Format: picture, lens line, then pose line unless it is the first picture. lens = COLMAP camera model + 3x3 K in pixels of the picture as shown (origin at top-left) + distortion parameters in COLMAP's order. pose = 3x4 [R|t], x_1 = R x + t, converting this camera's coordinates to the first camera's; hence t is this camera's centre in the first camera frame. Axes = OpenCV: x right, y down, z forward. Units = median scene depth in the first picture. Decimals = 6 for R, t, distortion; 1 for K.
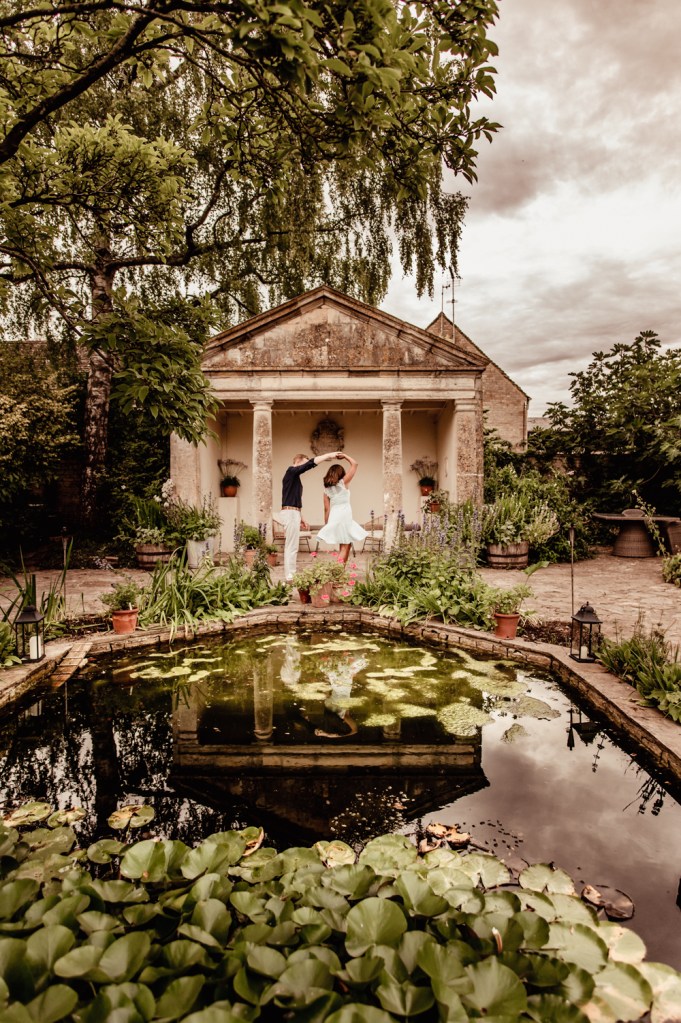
lens RADIAL K [[943.8, 0, 373.5], [0, 943.8, 498.2], [0, 0, 1]] dist [-0.029432, 0.022829]
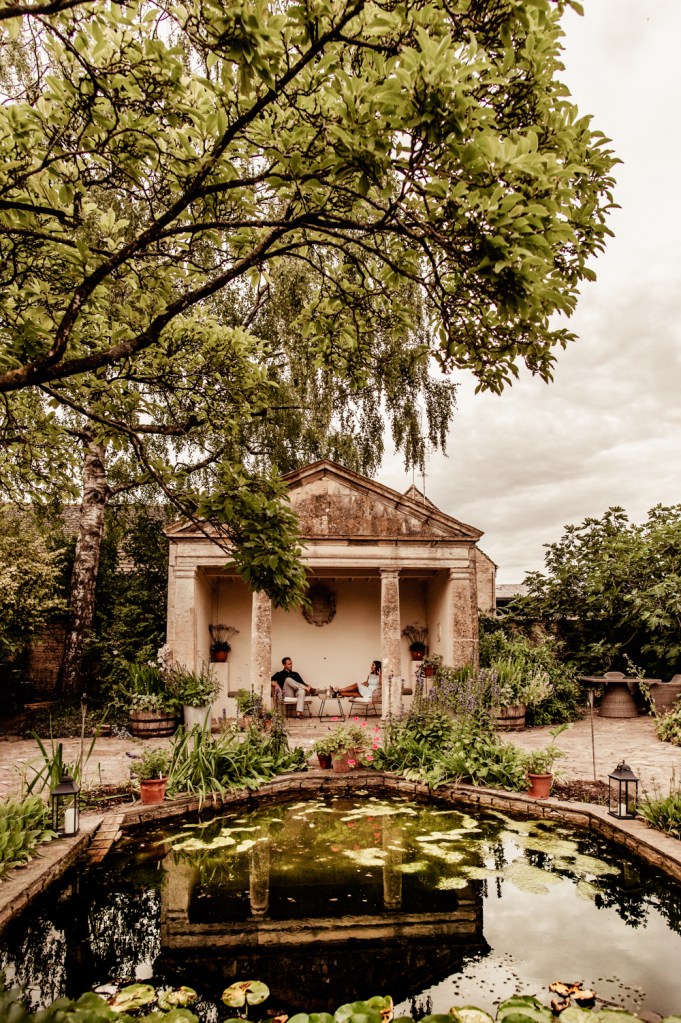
lens RADIAL K [[943.8, 0, 373.5], [0, 943.8, 498.2], [0, 0, 1]] dist [-0.029432, 0.022829]
pose [[0.989043, 0.020841, 0.146147, -0.173499], [0.004421, 0.985359, -0.170434, -0.001895], [-0.147559, 0.169212, 0.974471, -0.037356]]
